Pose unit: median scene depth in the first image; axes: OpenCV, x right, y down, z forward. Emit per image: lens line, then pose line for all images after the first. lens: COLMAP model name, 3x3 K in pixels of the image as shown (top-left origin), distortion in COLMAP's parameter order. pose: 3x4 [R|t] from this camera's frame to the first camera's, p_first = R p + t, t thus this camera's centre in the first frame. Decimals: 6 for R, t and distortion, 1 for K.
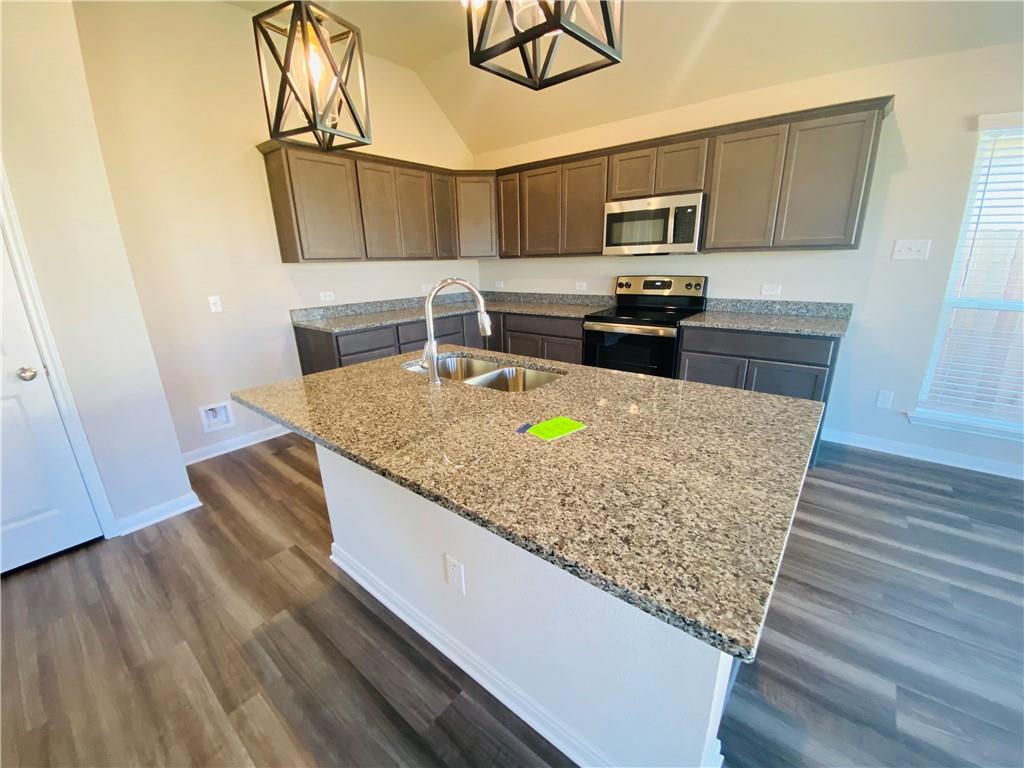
lens RADIAL K [[412.2, 0, 511.0], [0, 412.2, 385.1], [0, 0, 1]] dist [0.018977, -0.019918]
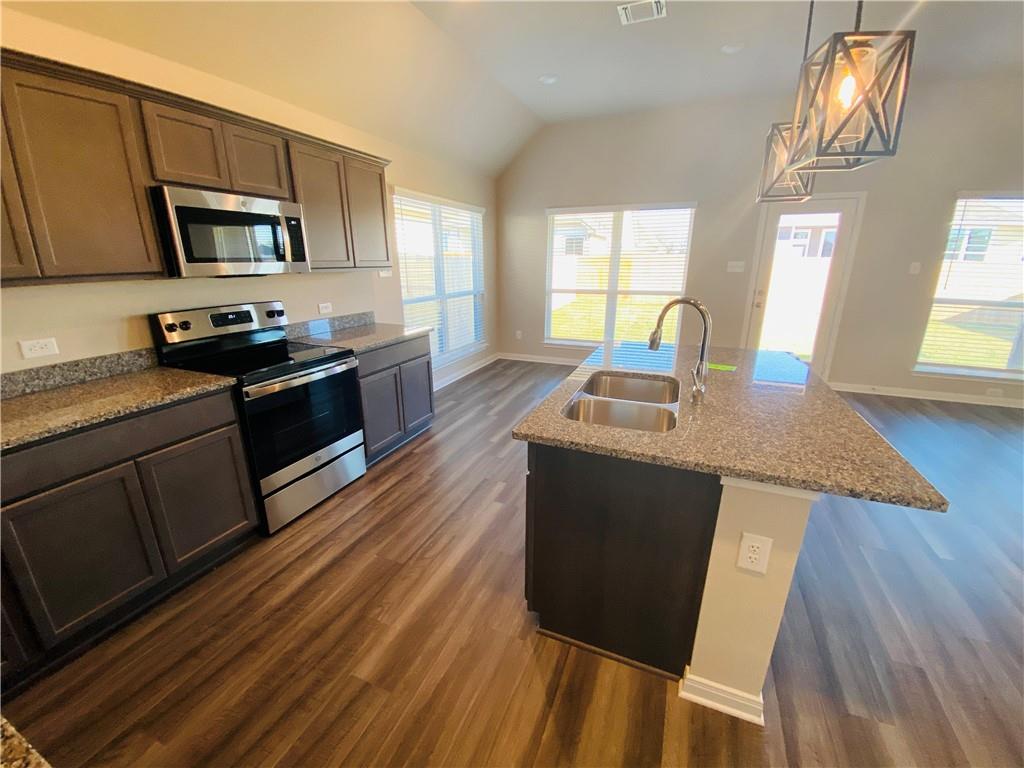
lens RADIAL K [[413.3, 0, 507.6], [0, 413.3, 383.4], [0, 0, 1]] dist [0.019394, -0.020281]
pose [[-0.278788, -0.249916, 0.927264, -0.538481], [0.290866, 0.898221, 0.329539, -0.282711], [-0.915246, 0.361581, -0.177721, 0.873224]]
